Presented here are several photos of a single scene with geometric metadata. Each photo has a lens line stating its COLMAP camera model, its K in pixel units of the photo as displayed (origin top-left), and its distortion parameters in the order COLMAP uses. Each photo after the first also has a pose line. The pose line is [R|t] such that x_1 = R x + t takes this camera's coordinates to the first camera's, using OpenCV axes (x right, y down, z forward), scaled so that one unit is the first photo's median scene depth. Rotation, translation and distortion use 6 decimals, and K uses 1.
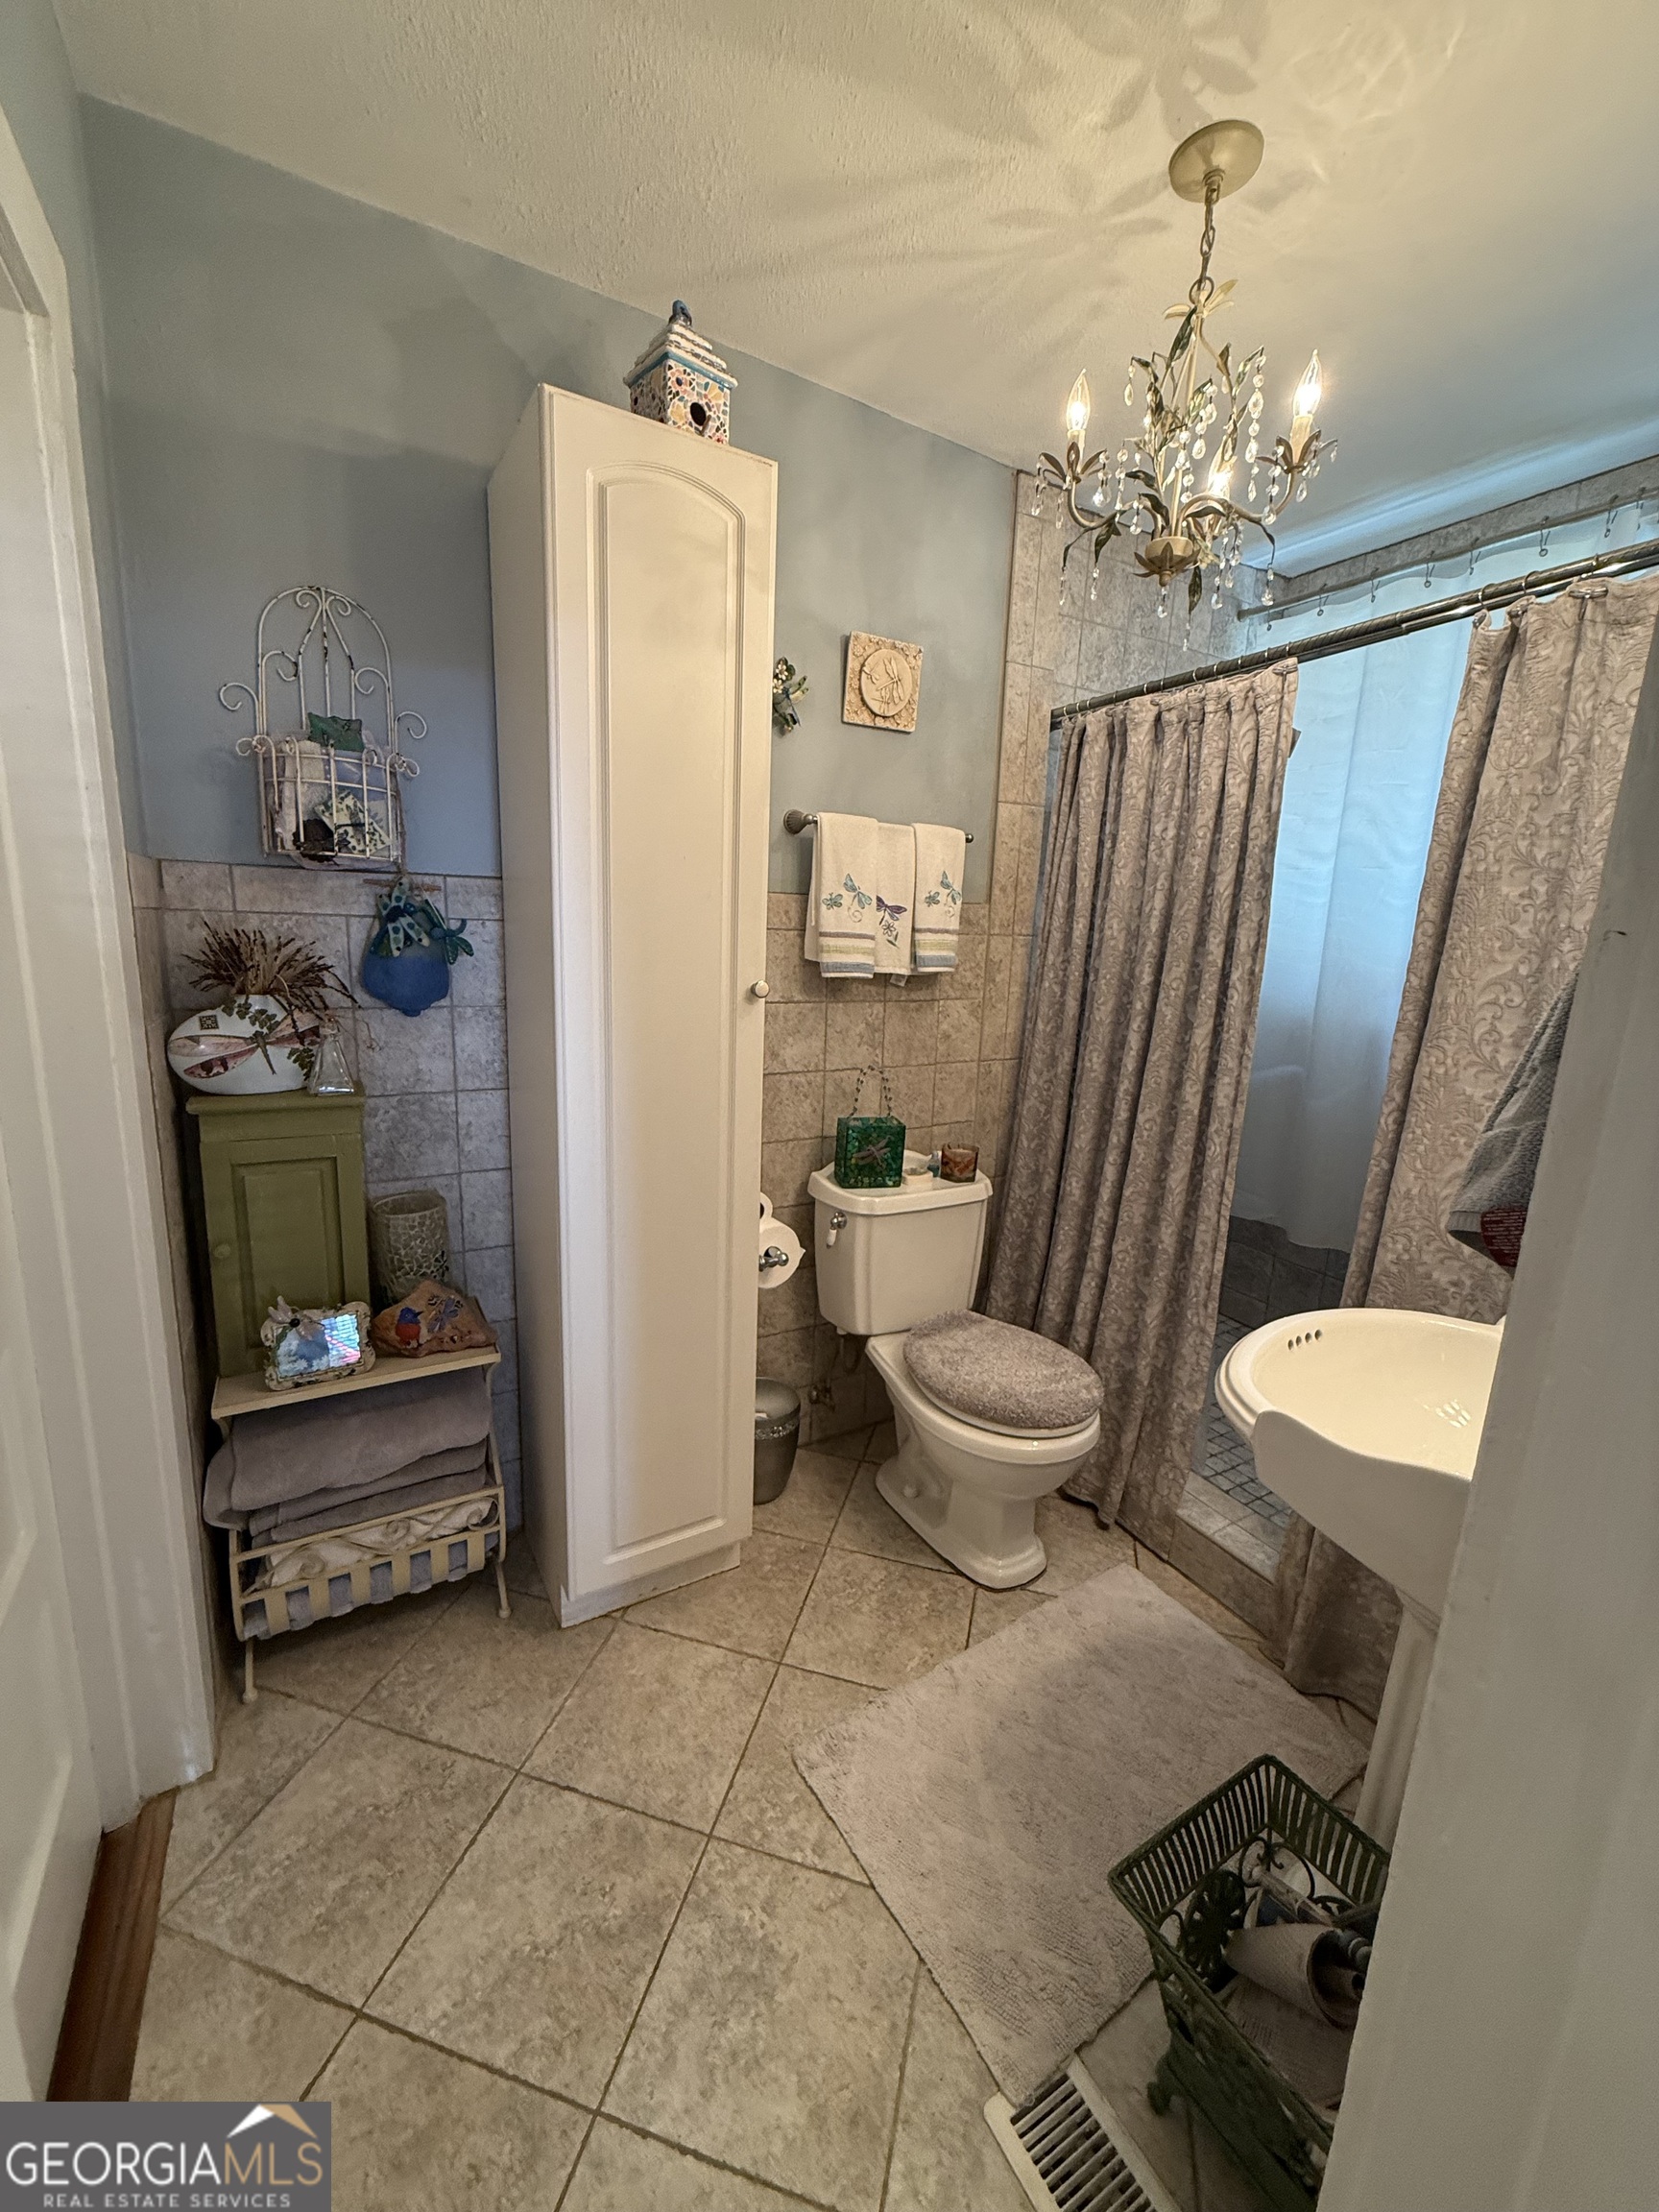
lens RADIAL K [[880.0, 0, 828.7], [0, 880.0, 1107.2], [0, 0, 1]] dist [-0.000873, 0.000001]
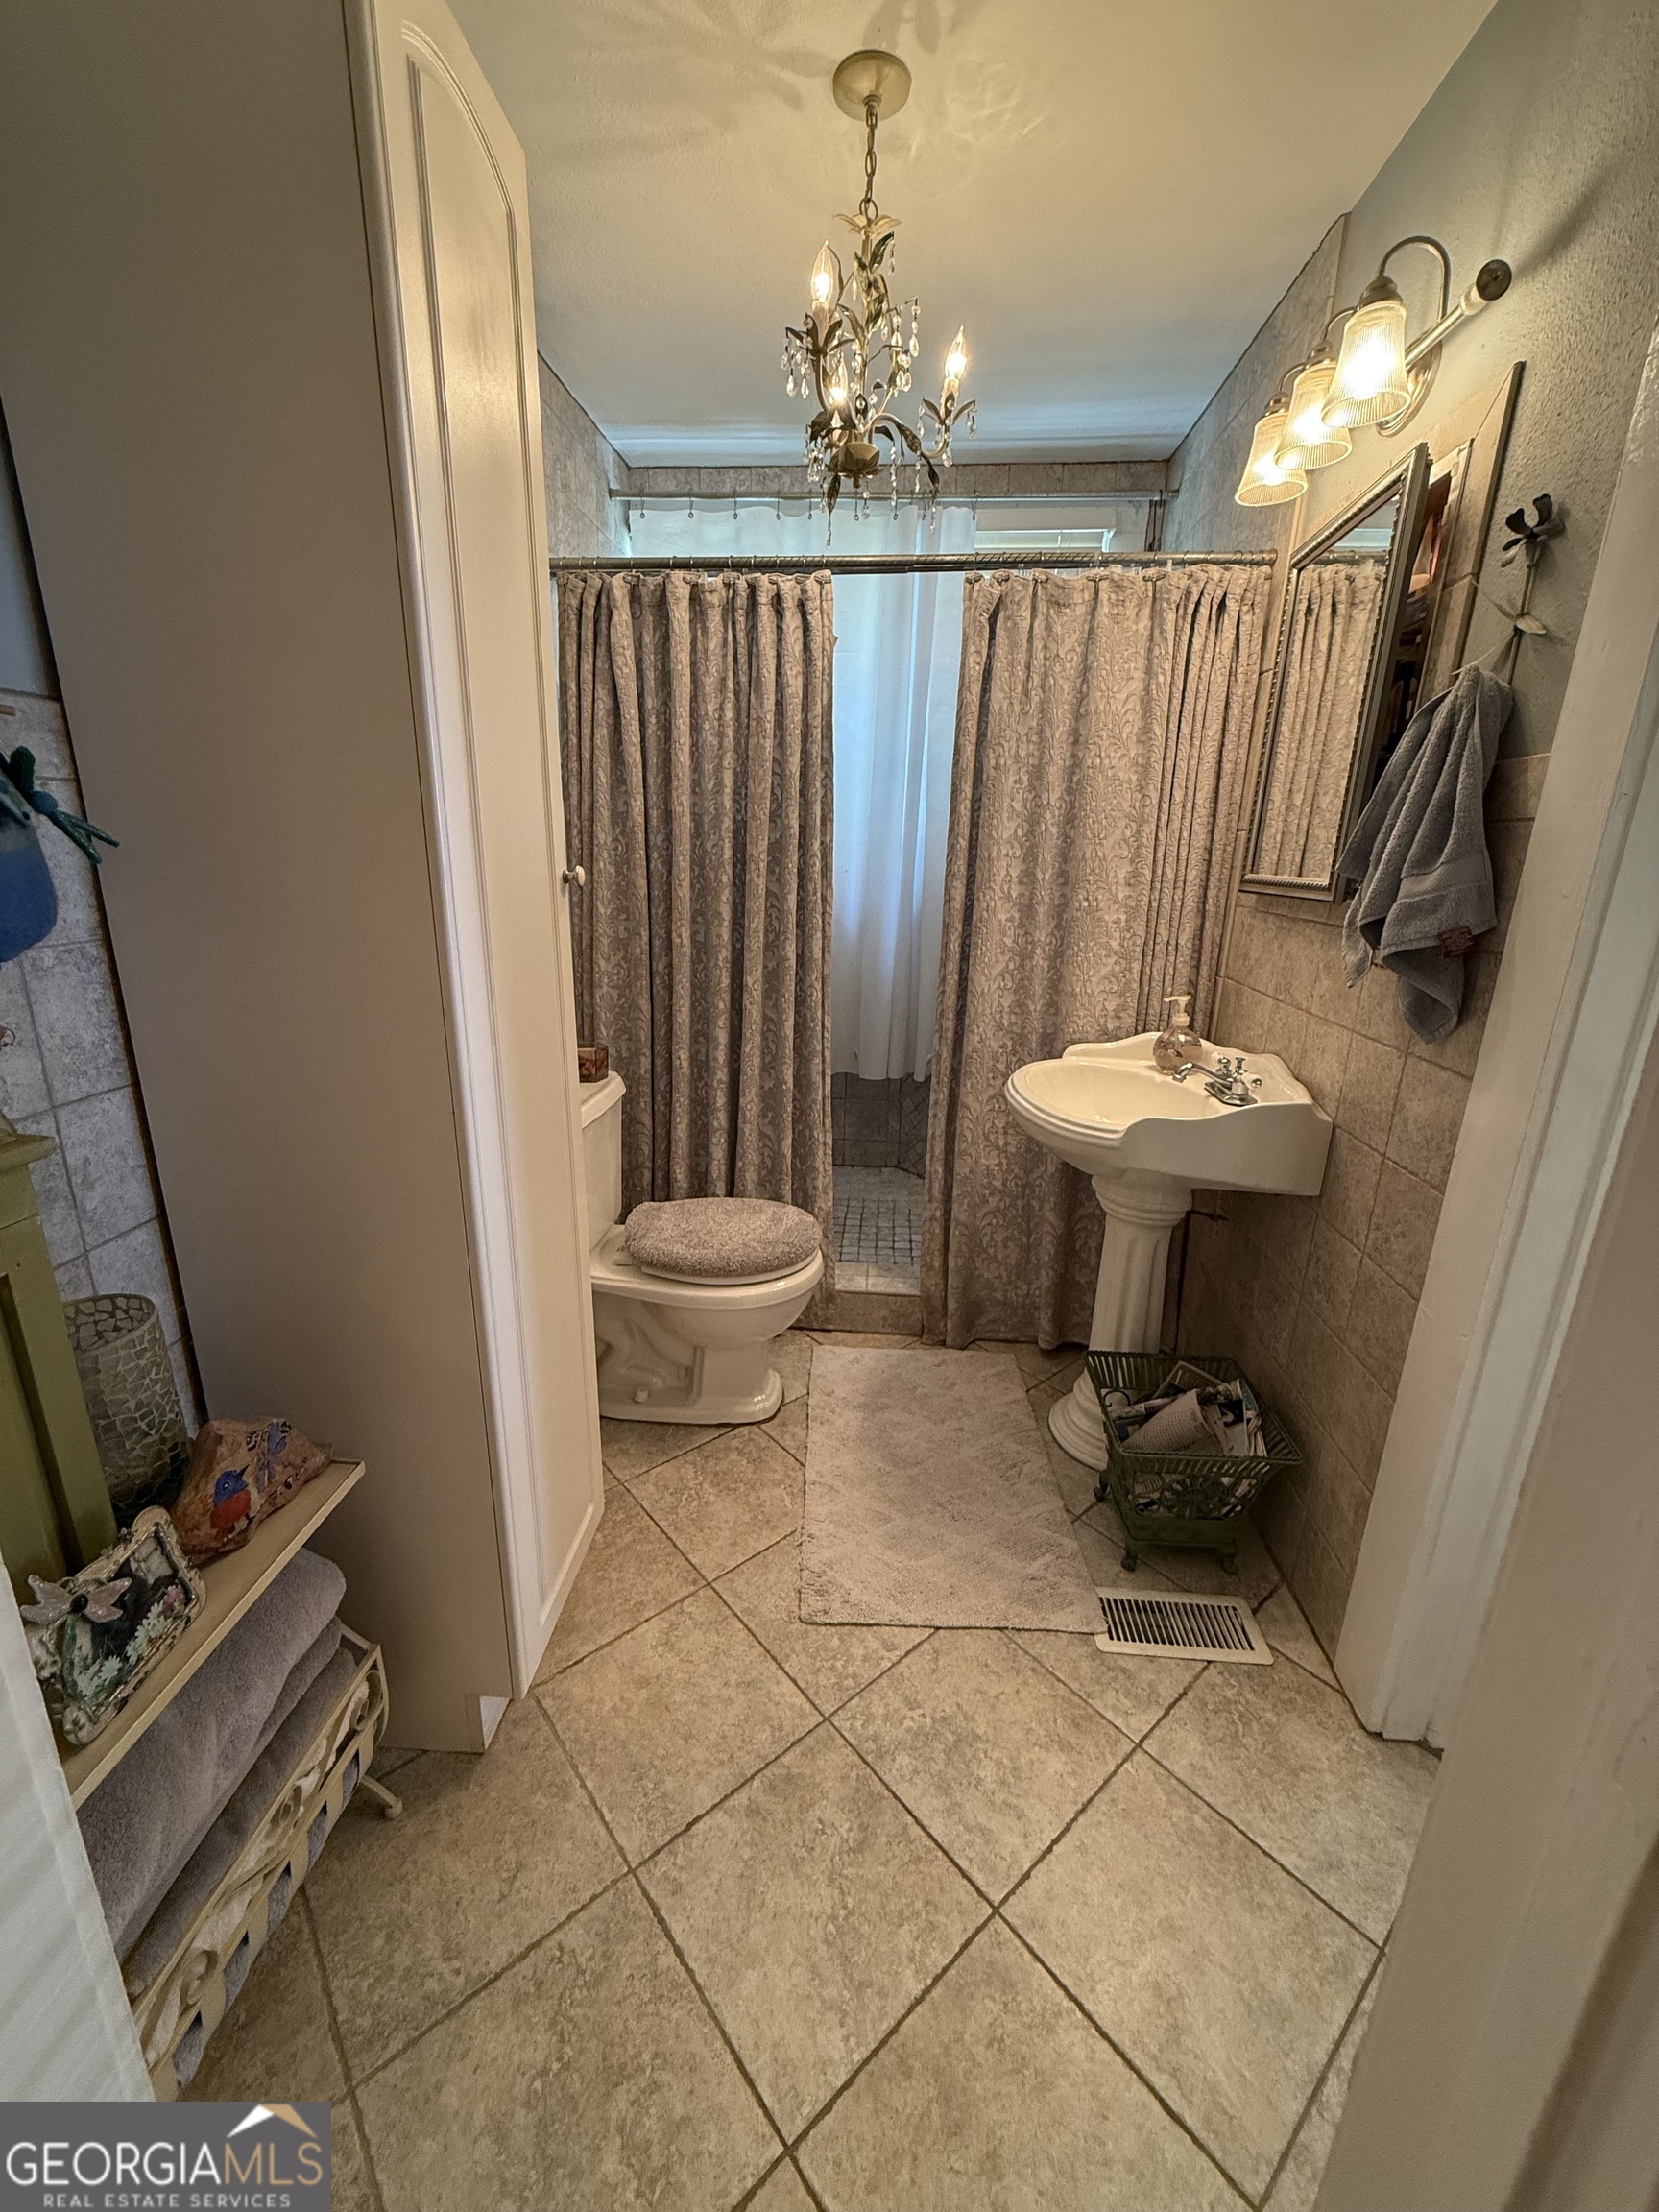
lens RADIAL K [[880.0, 0, 829.0], [0, 880.0, 1107.8], [0, 0, 1]] dist [-0.000873, 0.000001]
pose [[0.560775, -0.263910, 0.784782, -0.713361], [0.167792, 0.964397, 0.204415, -0.060388], [-0.810788, 0.017049, 0.585091, 0.370915]]
